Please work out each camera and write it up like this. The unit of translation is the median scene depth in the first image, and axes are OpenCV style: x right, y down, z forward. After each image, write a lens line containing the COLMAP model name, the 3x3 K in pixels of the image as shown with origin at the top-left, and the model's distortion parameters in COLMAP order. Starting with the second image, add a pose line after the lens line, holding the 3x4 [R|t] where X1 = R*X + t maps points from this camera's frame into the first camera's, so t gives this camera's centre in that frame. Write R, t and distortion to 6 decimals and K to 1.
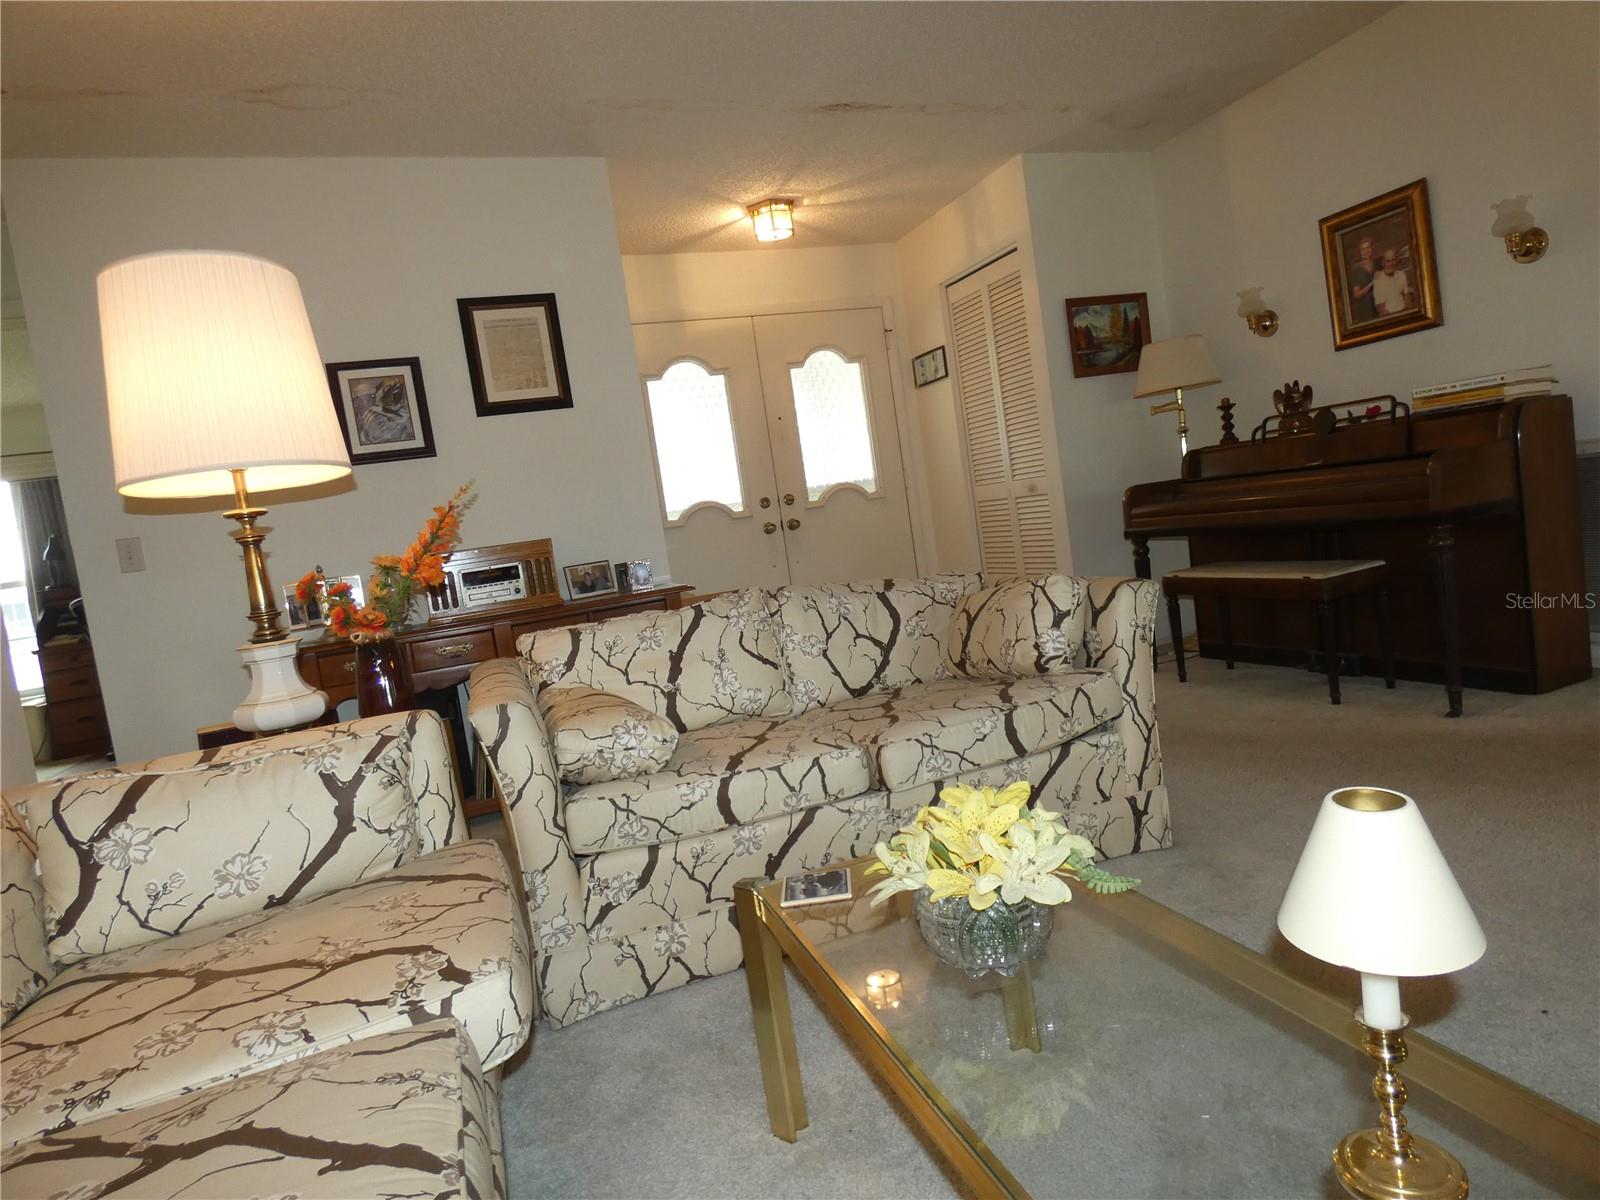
lens RADIAL K [[959.4, 0, 805.6], [0, 959.4, 588.9], [0, 0, 1]] dist [-0.000583, -0.003680]
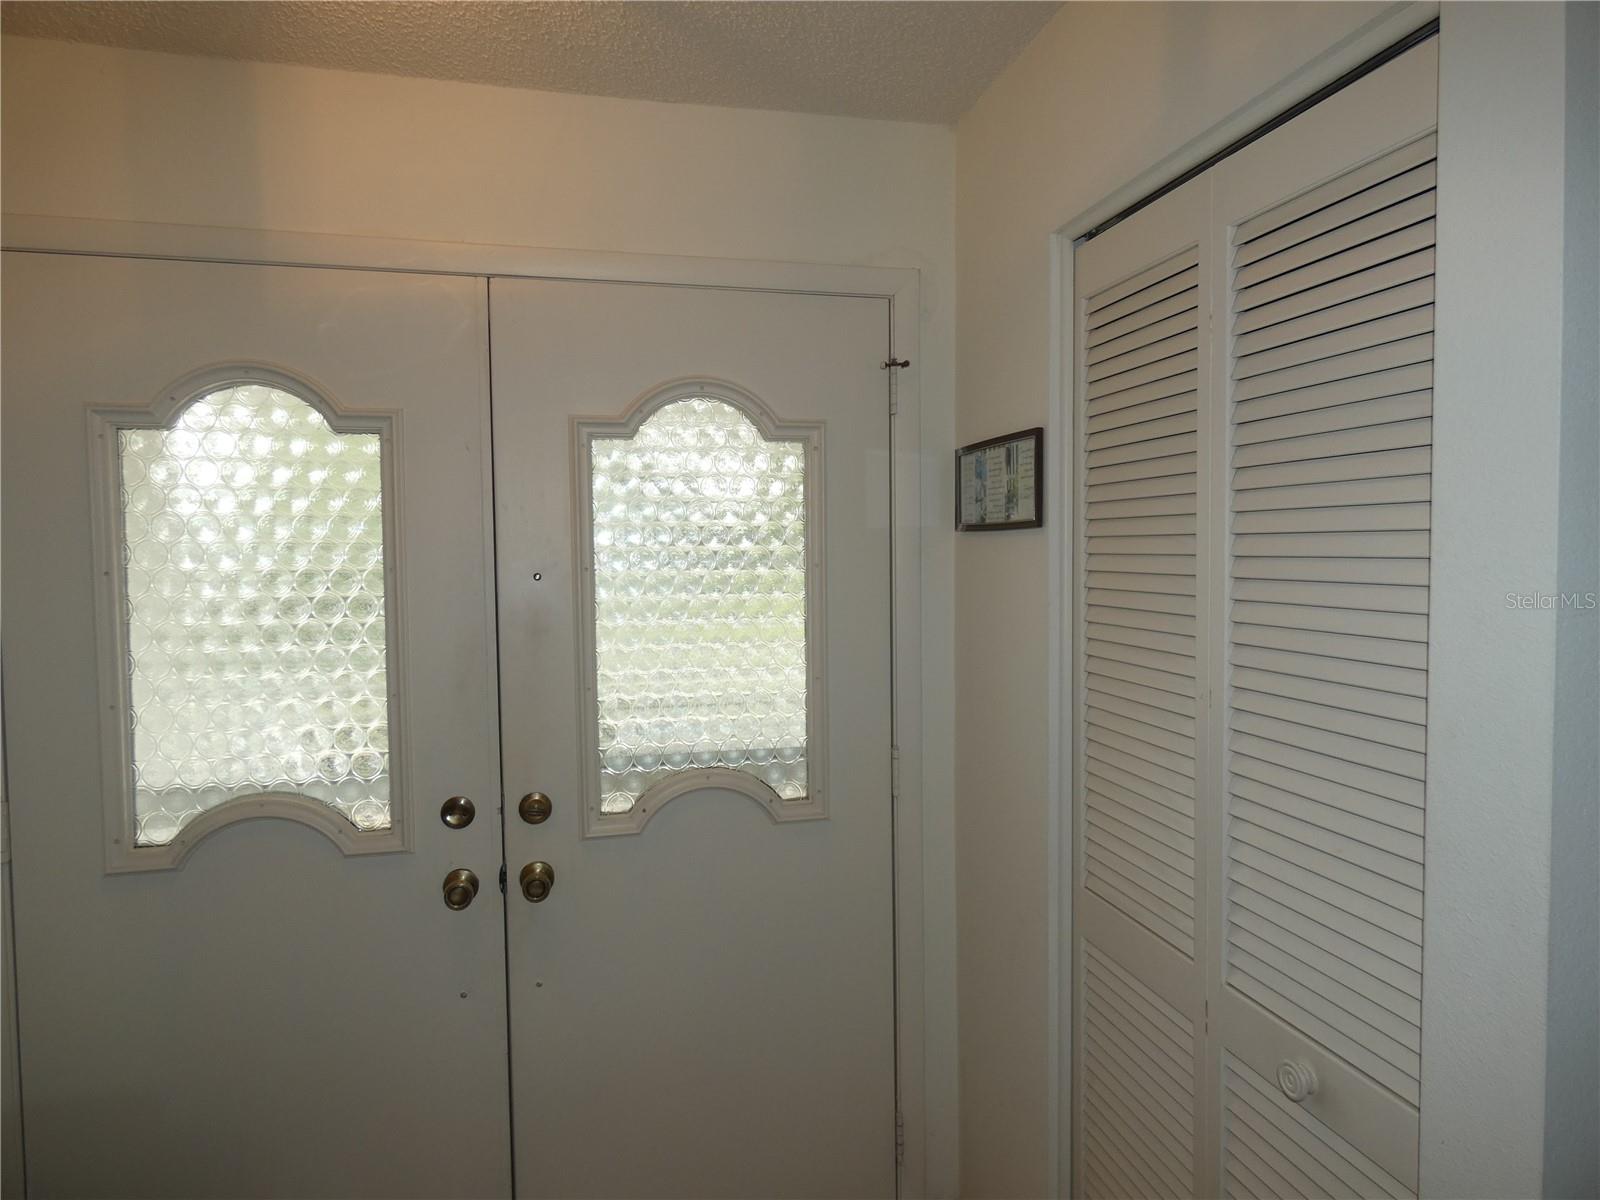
lens RADIAL K [[959.4, 0, 792.8], [0, 959.4, 596.6], [0, 0, 1]] dist [-0.000583, -0.003680]
pose [[0.982794, 0.141577, -0.118627, 0.155990], [-0.144896, 0.989249, -0.019789, -0.260272], [0.114550, 0.036637, 0.992742, 0.975894]]
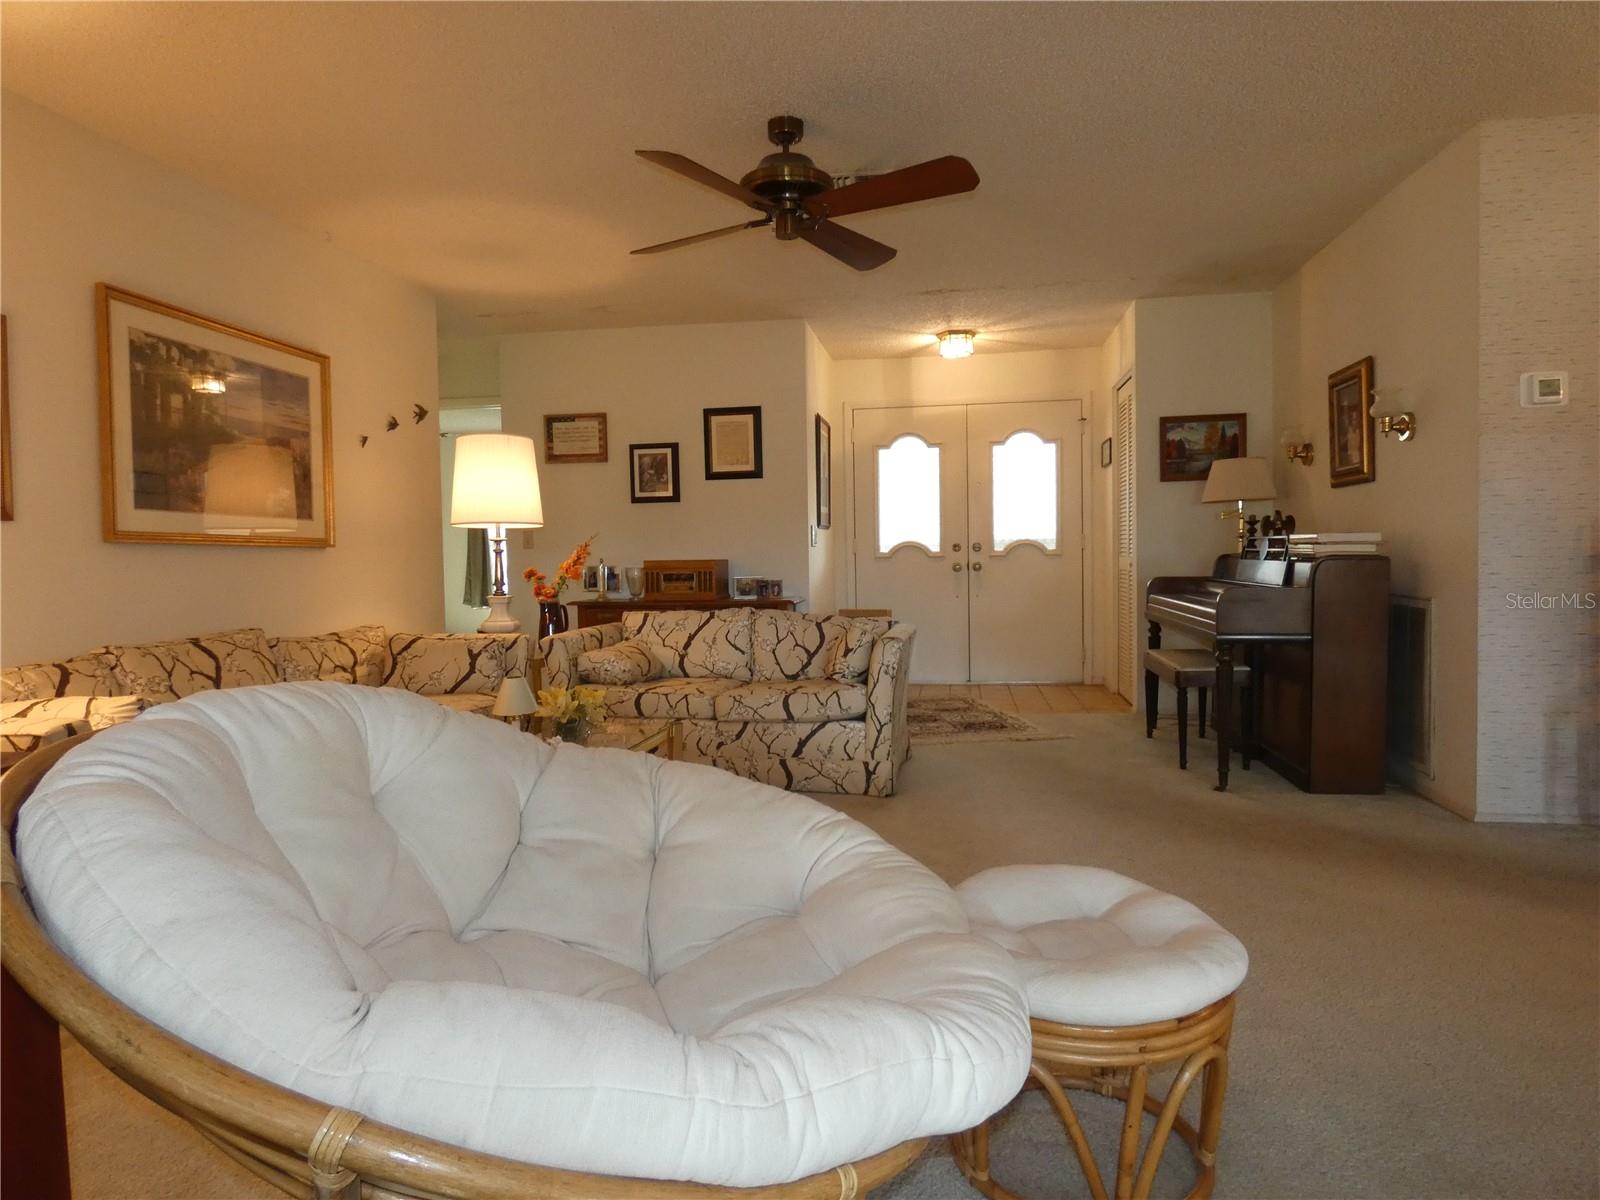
lens RADIAL K [[959.4, 0, 800.0], [0, 959.4, 591.1], [0, 0, 1]] dist [-0.000583, -0.003680]
pose [[0.853621, 0.150641, -0.498637, 0.634349], [-0.147242, 0.988011, 0.046419, -0.088857], [0.499651, 0.033796, 0.865567, -0.334962]]
